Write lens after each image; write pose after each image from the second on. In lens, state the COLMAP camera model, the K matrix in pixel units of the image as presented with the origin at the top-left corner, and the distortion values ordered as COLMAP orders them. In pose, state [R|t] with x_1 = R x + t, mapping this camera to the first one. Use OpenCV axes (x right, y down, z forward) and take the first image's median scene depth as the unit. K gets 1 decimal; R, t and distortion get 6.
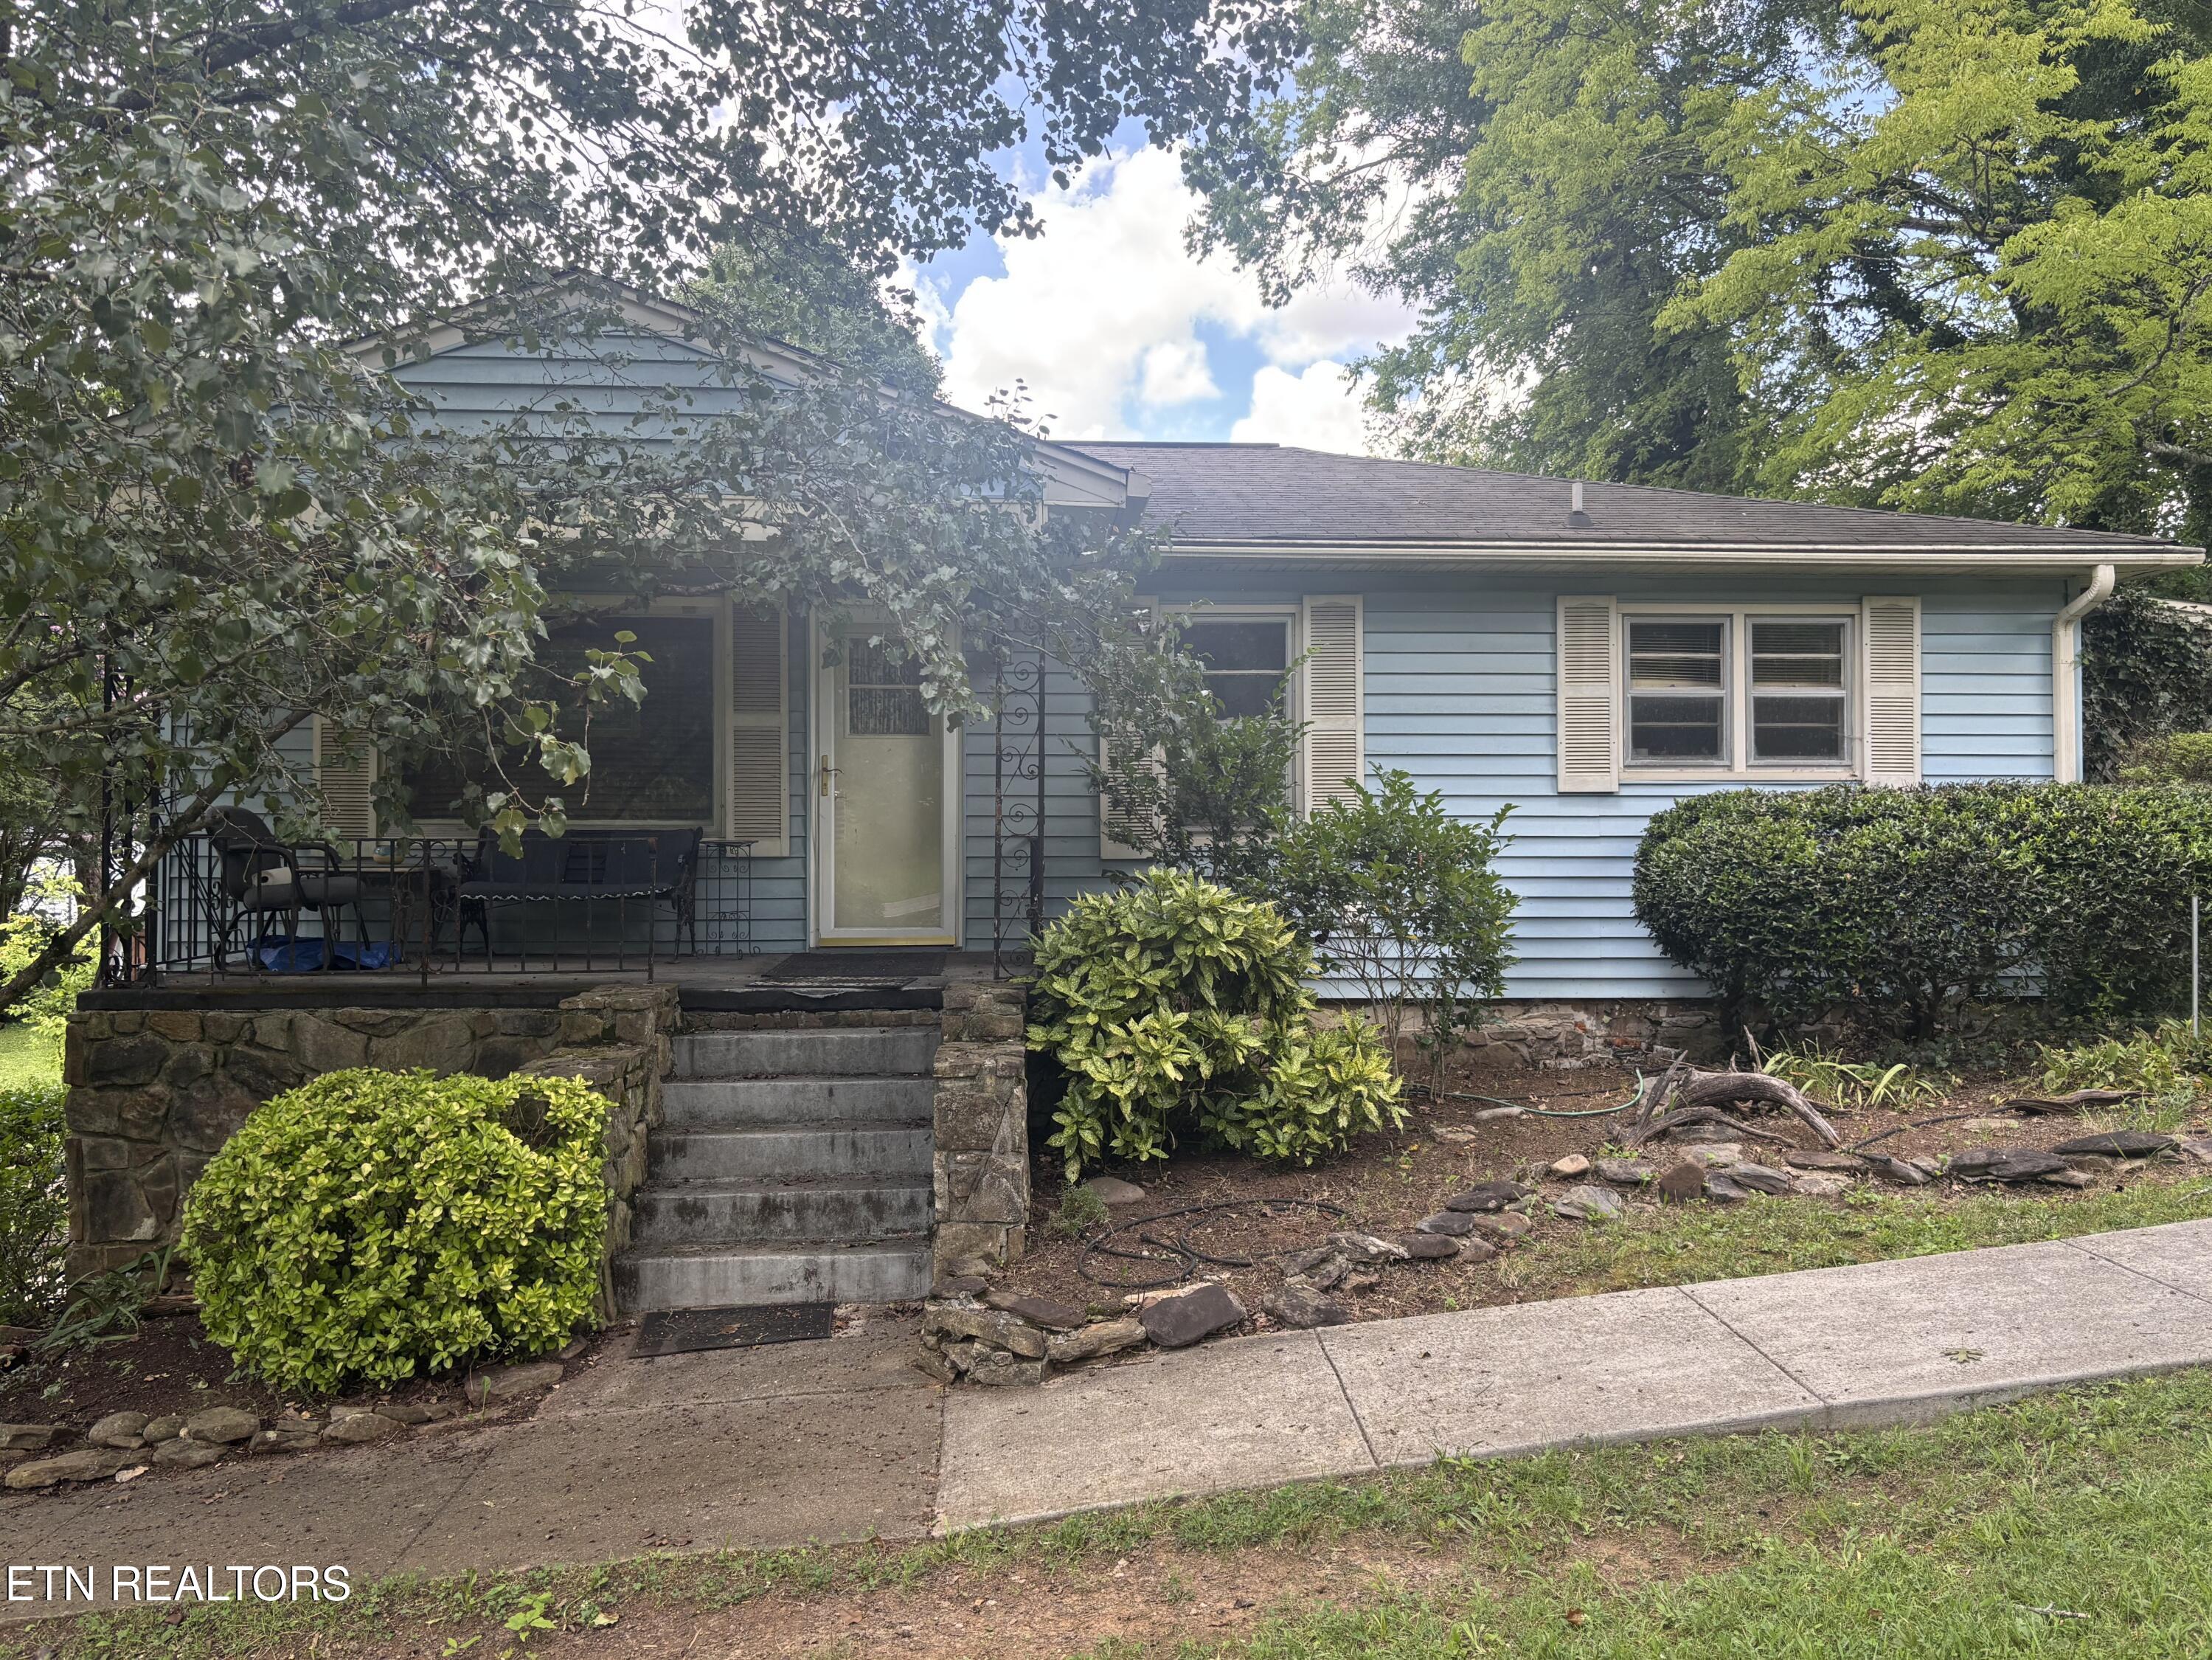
lens RADIAL K [[1703.8, 0, 1106.0], [0, 1703.8, 830.0], [0, 0, 1]] dist [-0.000367, 0.000966]
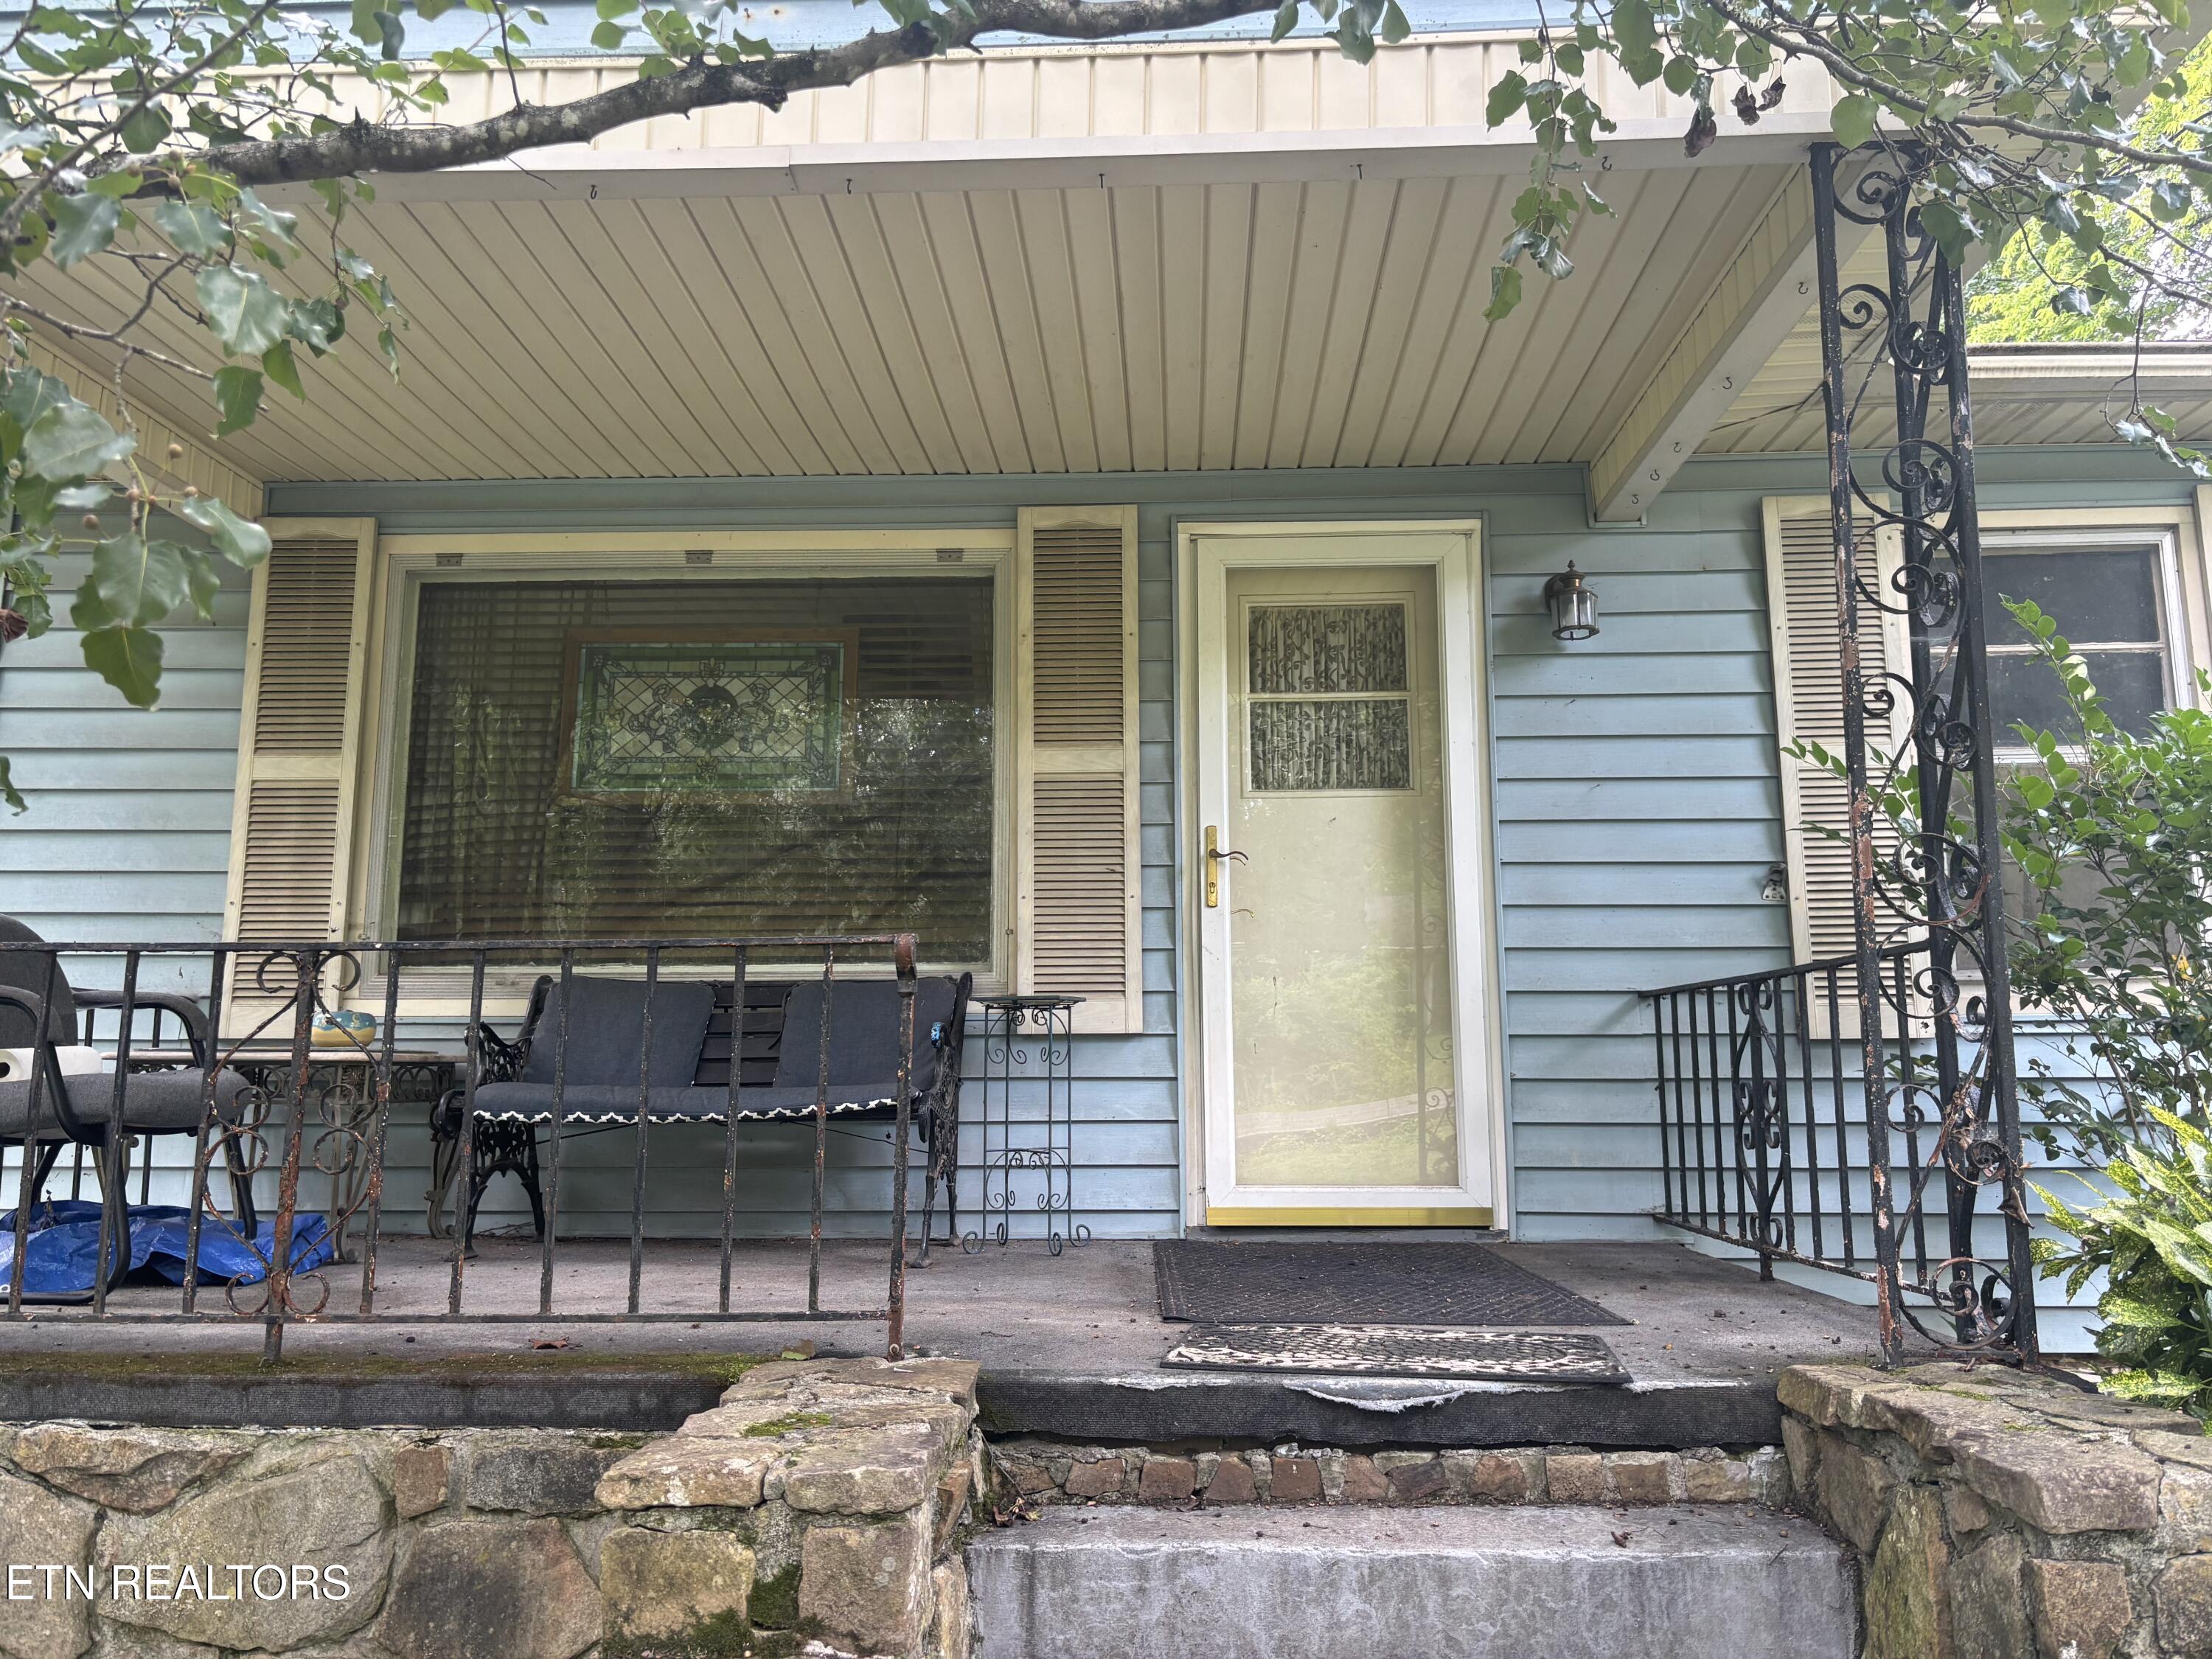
lens RADIAL K [[1696.6, 0, 1113.4], [0, 1696.6, 820.2], [0, 0, 1]] dist [0.061633, -0.073267]
pose [[0.996667, -0.012491, -0.080616, -0.187499], [0.000514, 0.989150, -0.146909, 0.031952], [0.081577, 0.146378, 0.985859, 0.627006]]
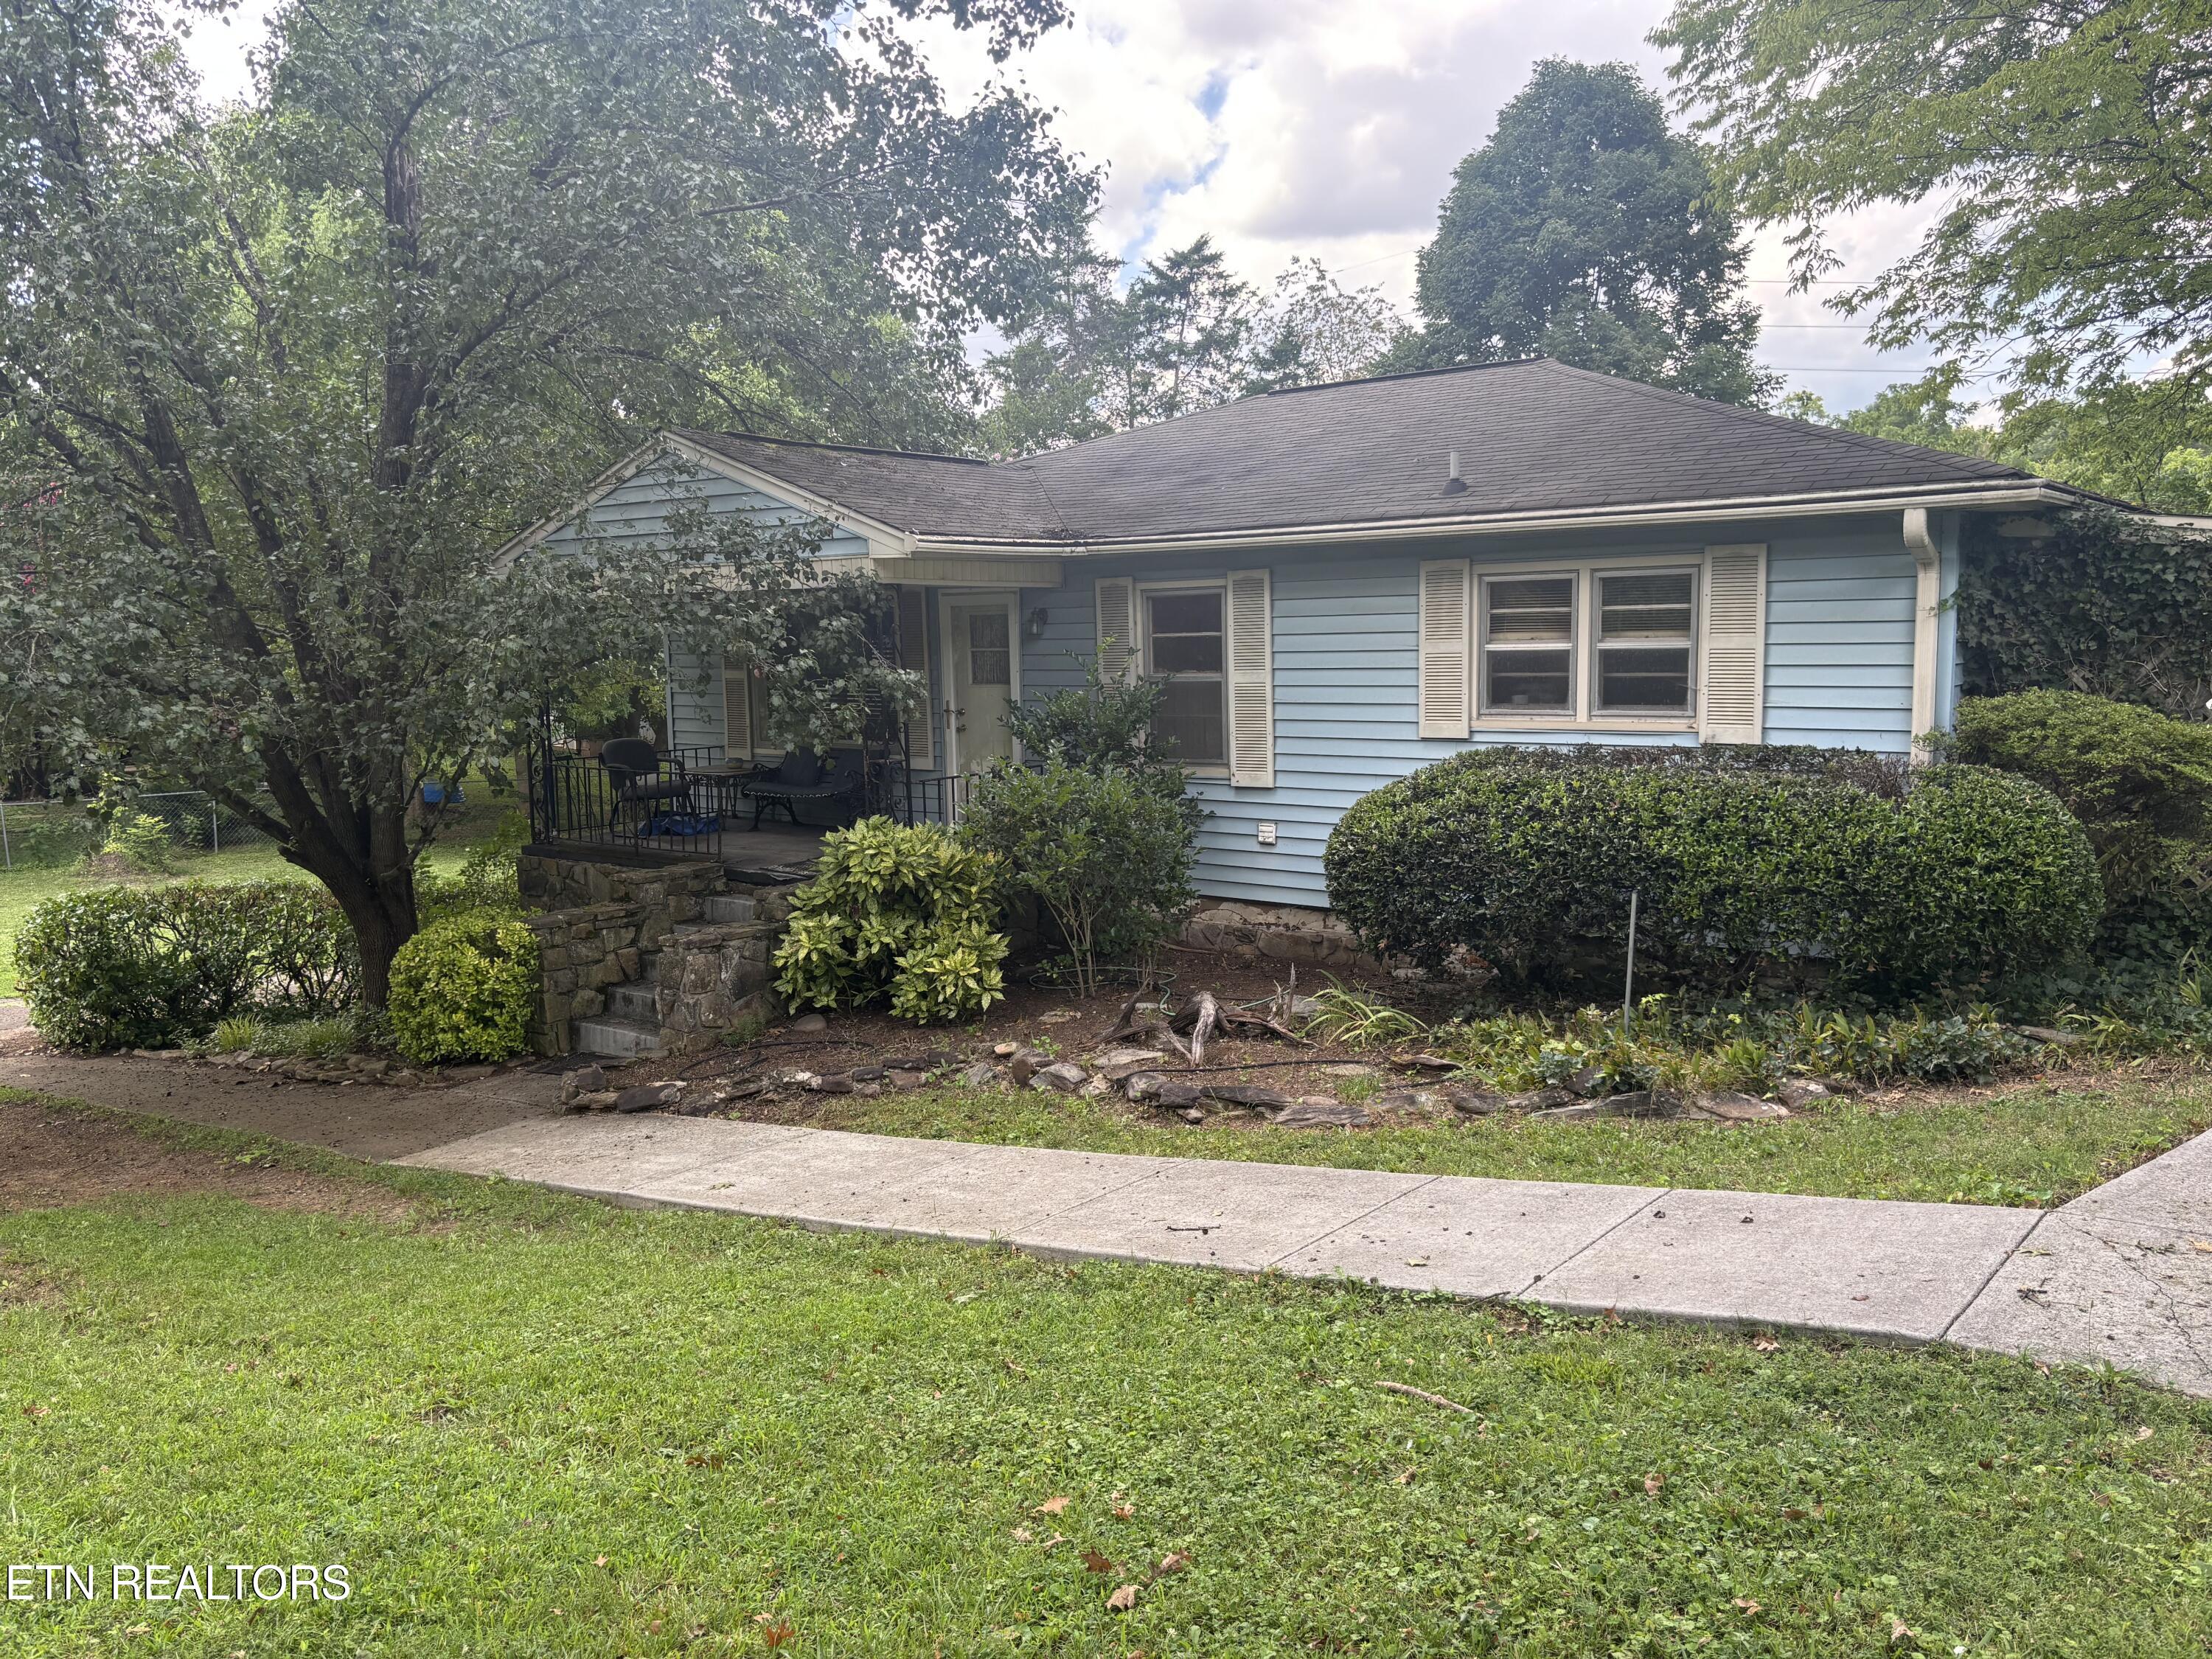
lens RADIAL K [[1696.6, 0, 1113.4], [0, 1696.6, 820.2], [0, 0, 1]] dist [0.061633, -0.073267]
pose [[0.741022, 0.062110, -0.668602, 1.102081], [0.029246, 0.991783, 0.124546, -0.144344], [0.670843, -0.111845, 0.733117, 0.037910]]
